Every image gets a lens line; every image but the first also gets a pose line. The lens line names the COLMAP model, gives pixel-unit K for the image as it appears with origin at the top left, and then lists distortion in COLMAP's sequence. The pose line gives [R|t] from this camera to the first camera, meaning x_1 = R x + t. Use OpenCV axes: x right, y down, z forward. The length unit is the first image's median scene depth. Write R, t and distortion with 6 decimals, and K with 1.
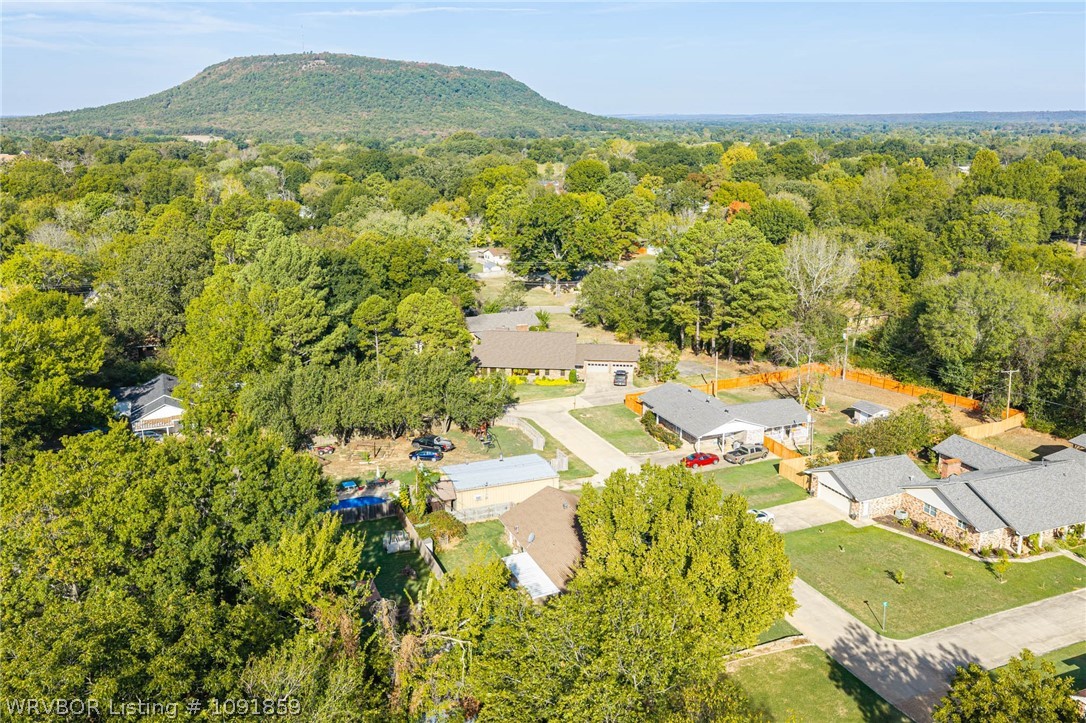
lens RADIAL K [[878.0, 0, 543.0], [0, 878.0, 361.5], [0, 0, 1]] dist [0.016817, -0.054692]
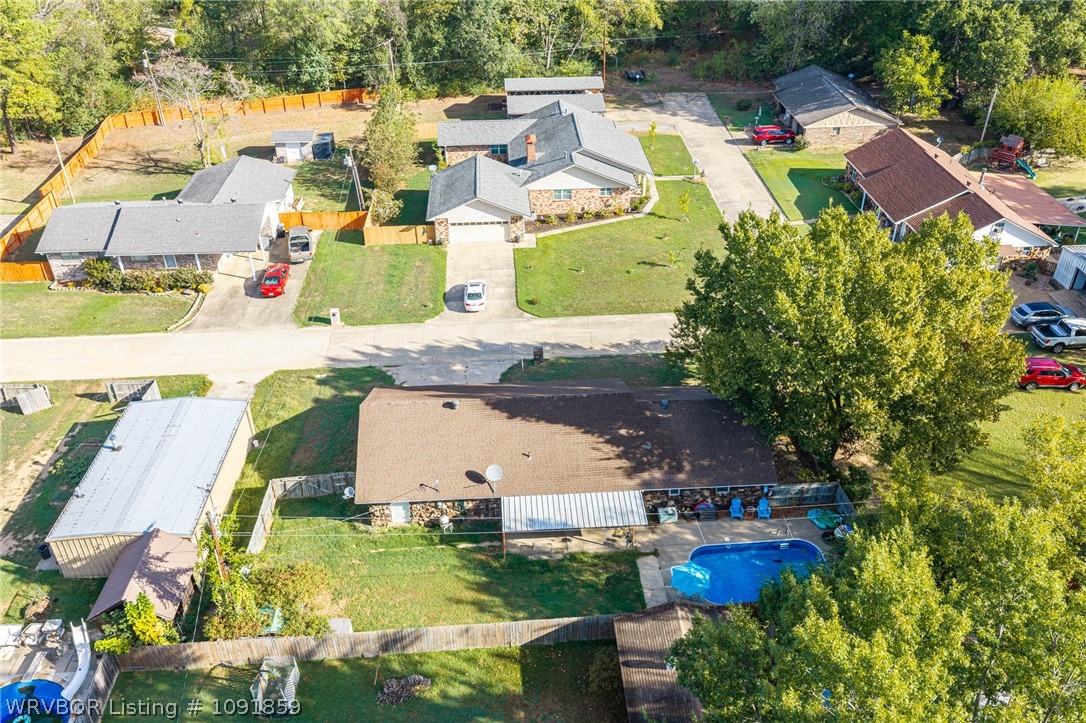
lens RADIAL K [[878.0, 0, 543.0], [0, 878.0, 361.5], [0, 0, 1]] dist [0.016817, -0.054692]
pose [[0.336535, -0.513646, 0.789248, -0.277912], [0.262522, 0.856082, 0.445203, -0.066858], [-0.904338, 0.057369, 0.422945, 0.538801]]
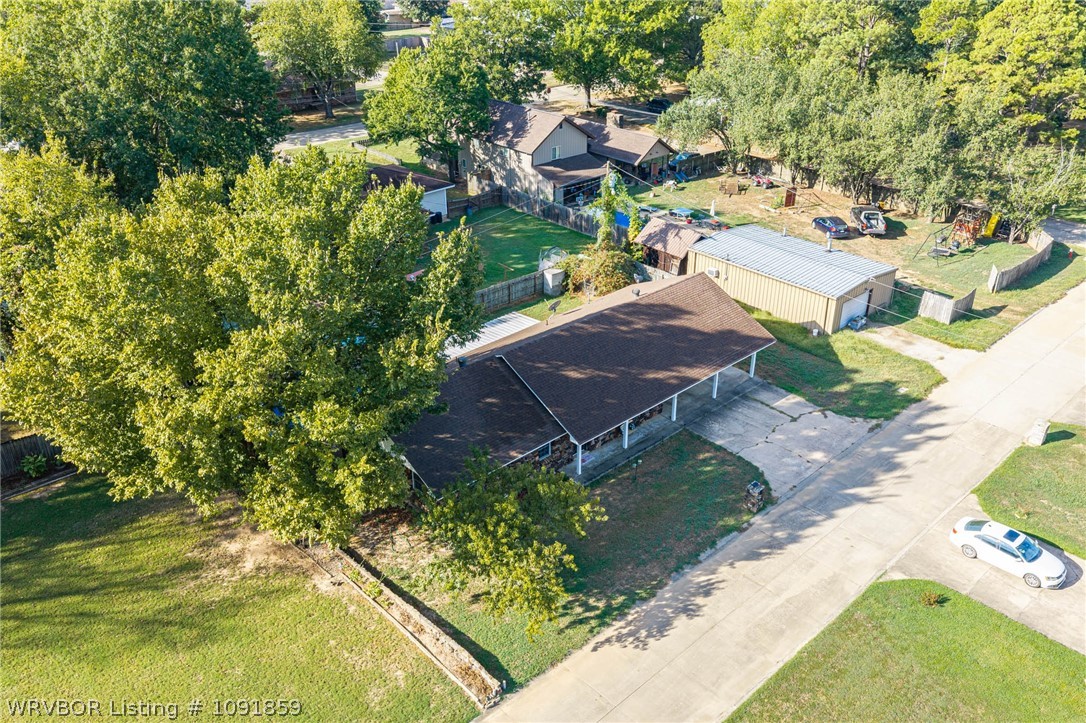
lens RADIAL K [[878.0, 0, 543.0], [0, 878.0, 361.5], [0, 0, 1]] dist [0.016817, -0.054692]
pose [[0.339932, 0.444442, -0.828805, 0.378697], [-0.256494, 0.891689, 0.372963, 0.014793], [0.904797, 0.085802, 0.417110, 0.545773]]
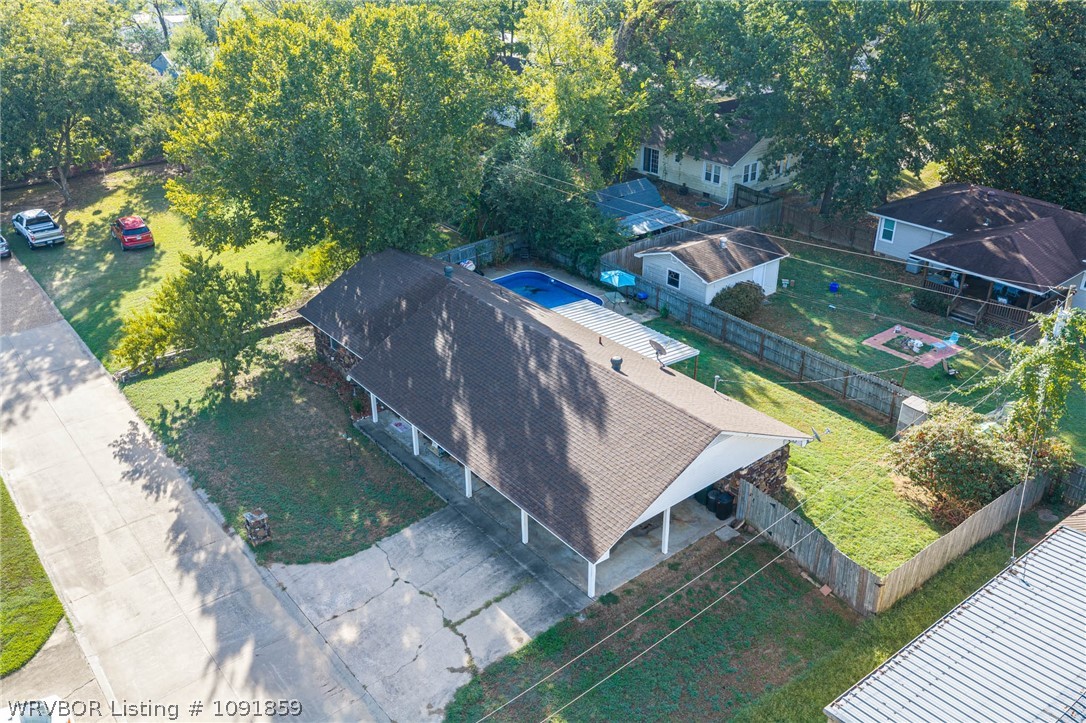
lens RADIAL K [[907.6, 0, 559.4], [0, 907.6, 361.4], [0, 0, 1]] dist [0.016812, -0.000270]
pose [[-0.960325, 0.130748, -0.246333, 0.120583], [-0.073586, 0.733189, 0.676032, -0.060546], [0.268998, 0.667337, -0.694479, 0.948239]]
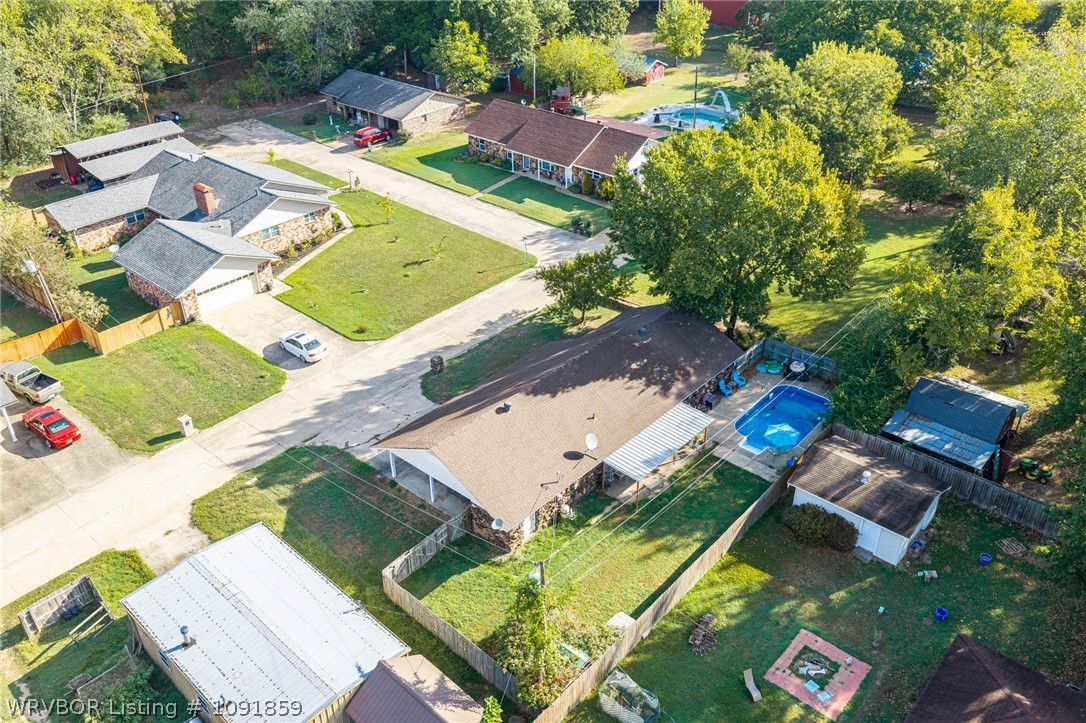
lens RADIAL K [[878.0, 0, 543.0], [0, 878.0, 361.5], [0, 0, 1]] dist [0.016817, -0.054692]
pose [[-0.420820, -0.469814, 0.776006, -0.288243], [0.261591, 0.756251, 0.599712, -0.132582], [-0.868608, 0.455367, -0.195347, 0.814463]]
